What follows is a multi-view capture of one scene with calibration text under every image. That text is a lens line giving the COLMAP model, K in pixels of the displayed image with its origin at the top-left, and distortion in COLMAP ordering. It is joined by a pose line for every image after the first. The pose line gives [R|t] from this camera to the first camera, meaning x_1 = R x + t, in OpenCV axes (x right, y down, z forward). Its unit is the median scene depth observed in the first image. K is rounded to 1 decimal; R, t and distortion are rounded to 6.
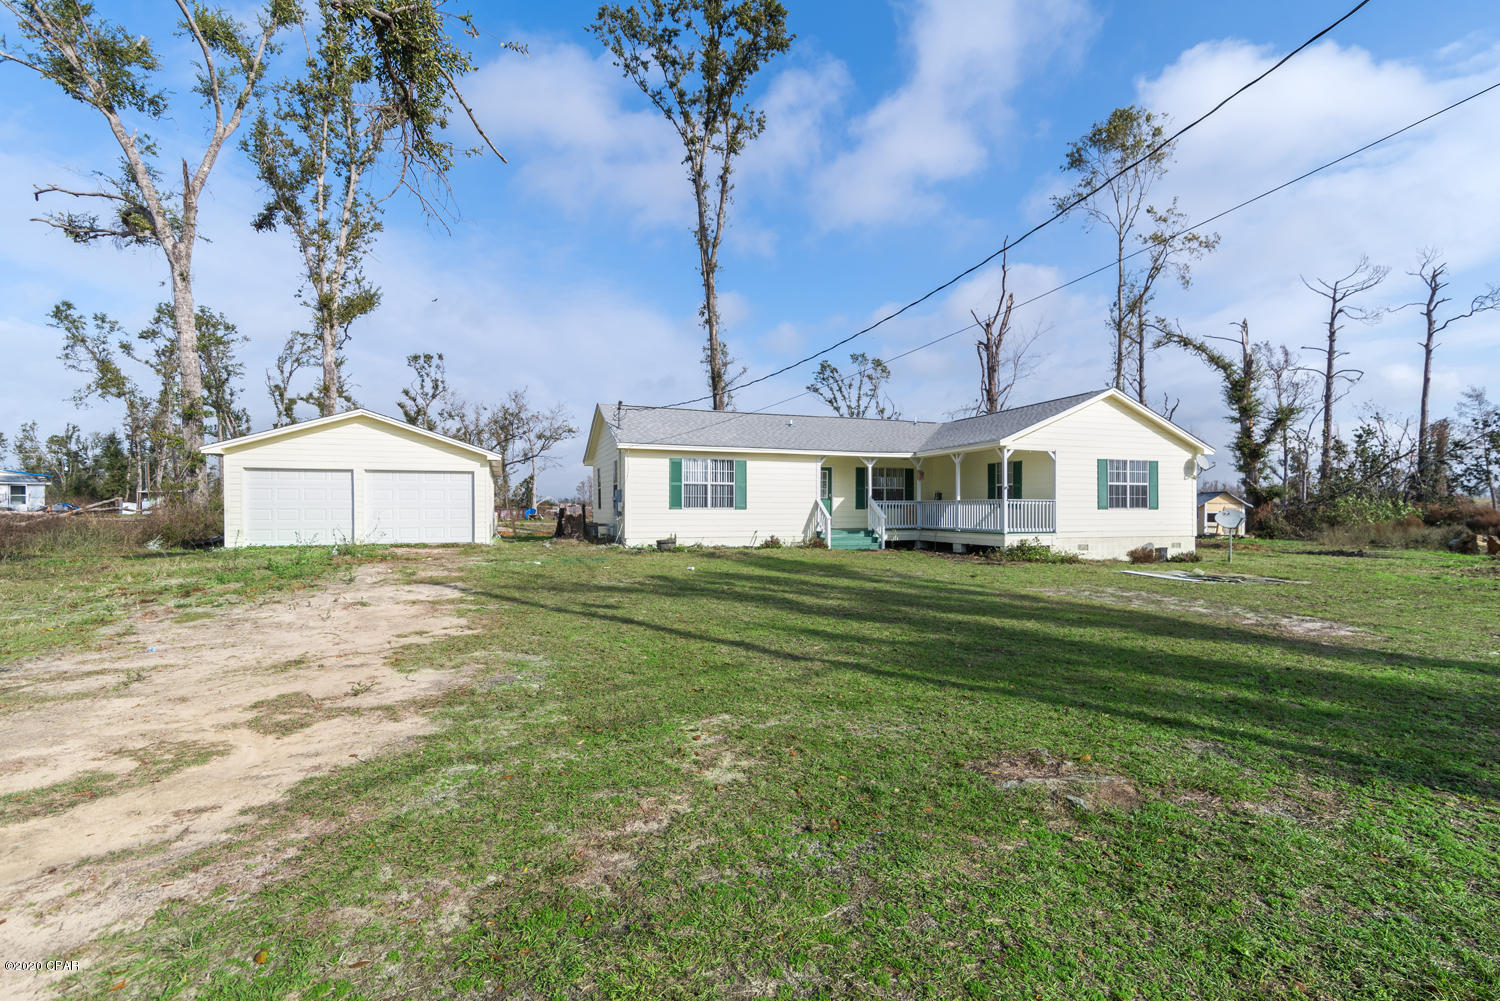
lens RADIAL K [[687.2, 0, 762.9], [0, 687.2, 508.5], [0, 0, 1]] dist [0.012059, -0.001100]
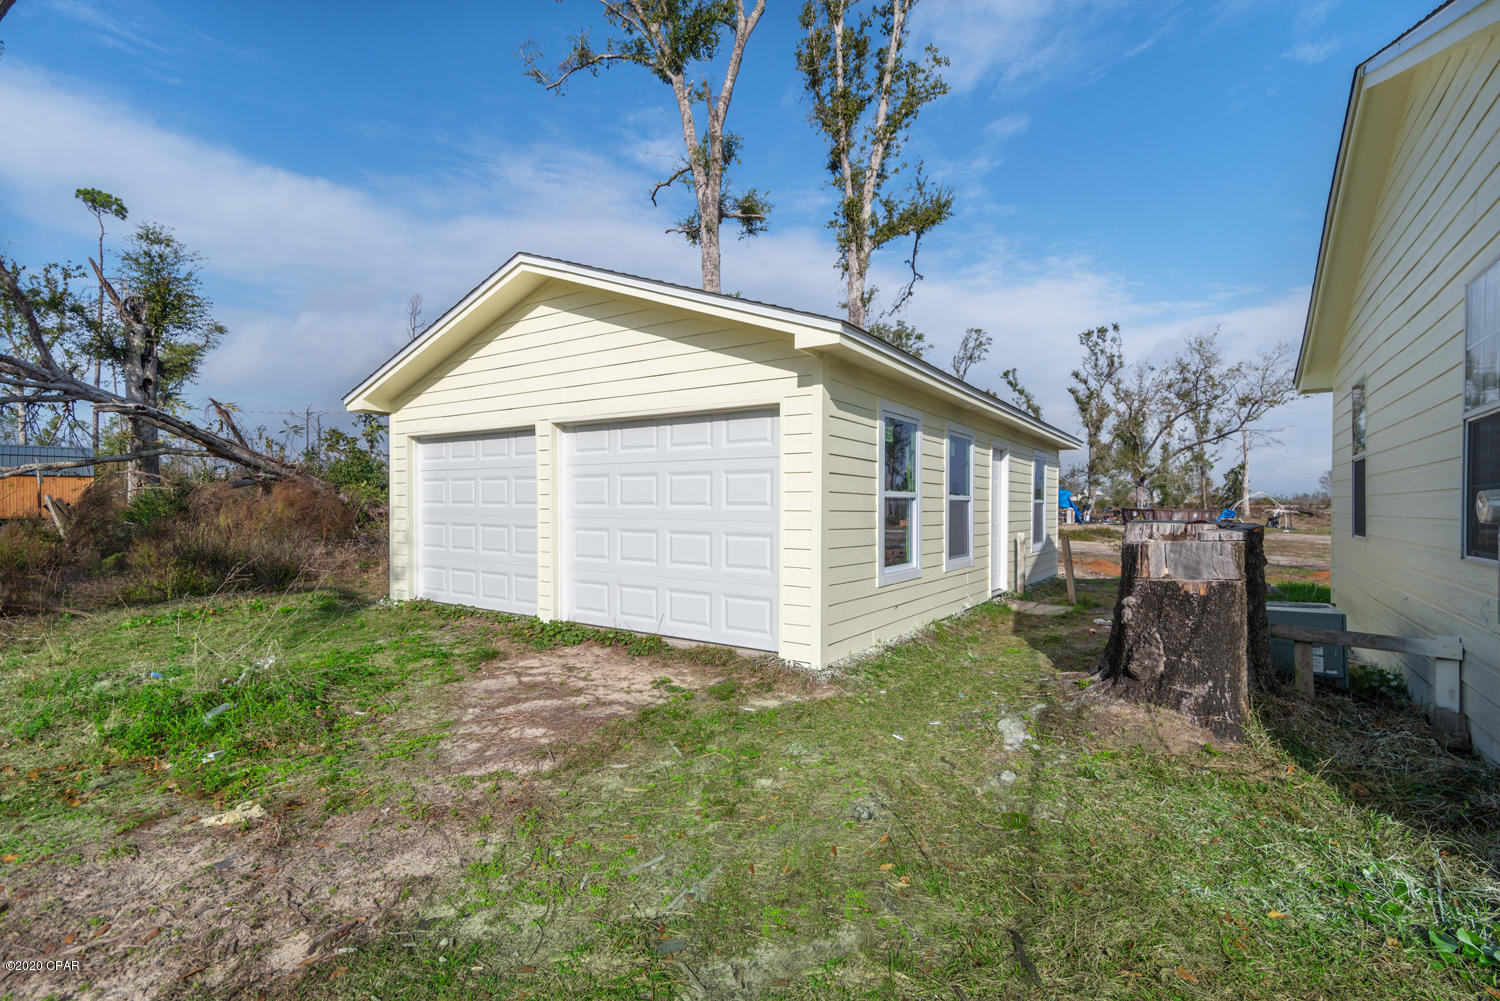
lens RADIAL K [[675.2, 0, 773.6], [0, 675.2, 504.3], [0, 0, 1]] dist [0.024693, -0.000138]
pose [[0.589701, 0.007564, -0.807586, -0.174774], [-0.007390, 0.999965, 0.003970, -0.012524], [0.807588, 0.003626, 0.589737, 0.736744]]
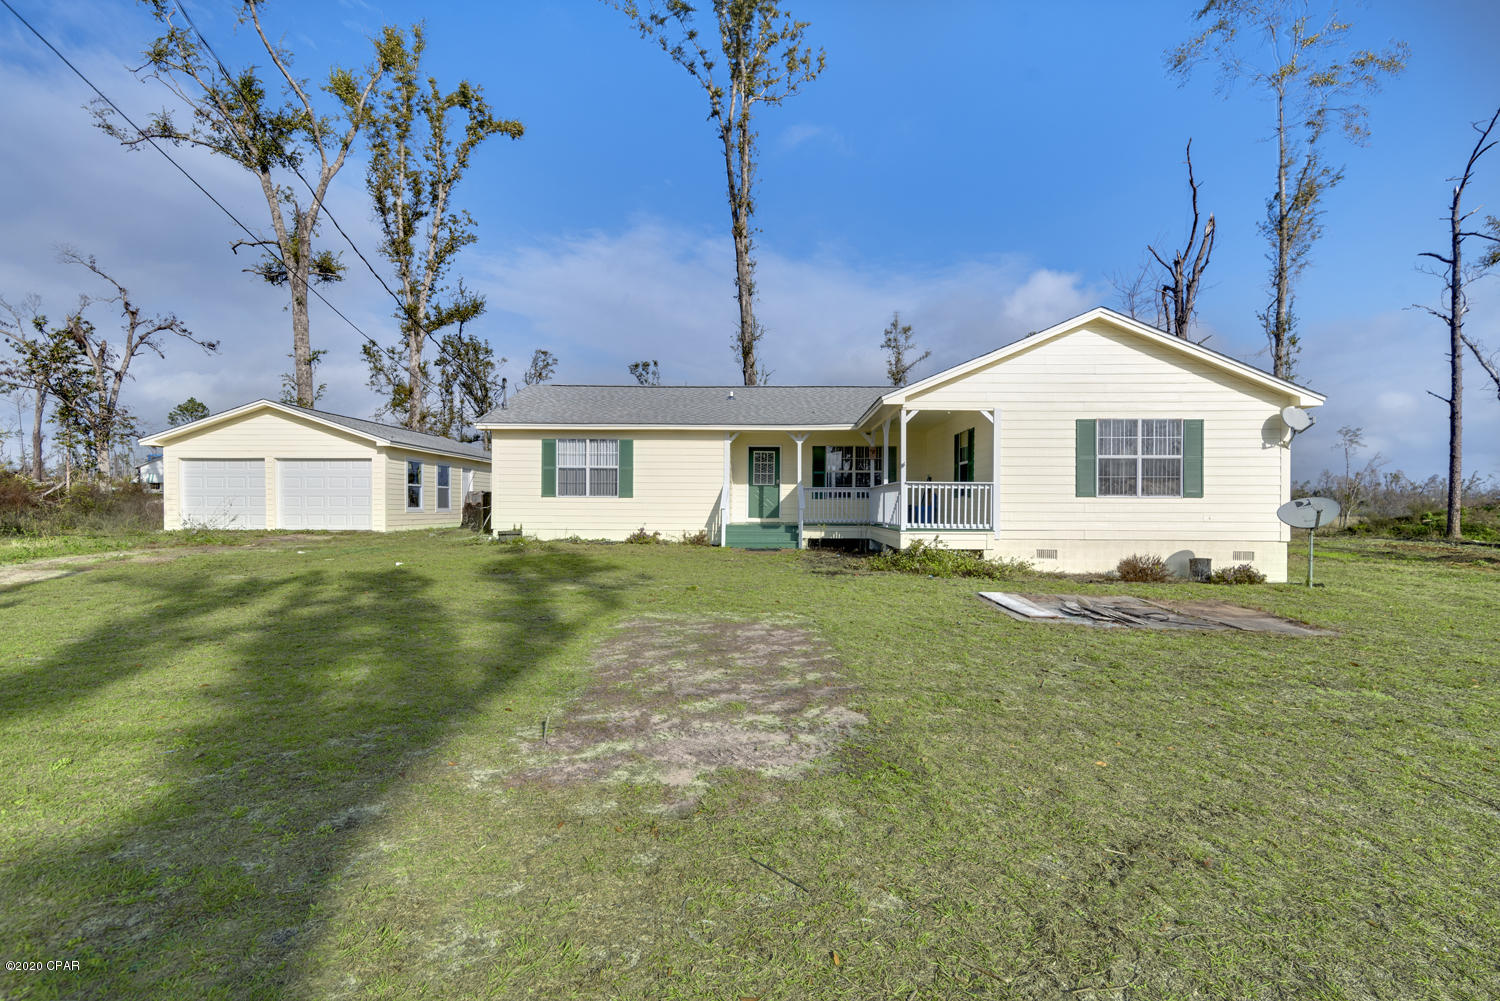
lens RADIAL K [[681.1, 0, 764.0], [0, 681.1, 509.4], [0, 0, 1]] dist [0.013894, -0.000842]
pose [[0.928526, 0.006248, -0.371215, 0.411825], [-0.003777, 0.999966, 0.007384, 0.008604], [0.371248, -0.005454, 0.928518, 0.262744]]
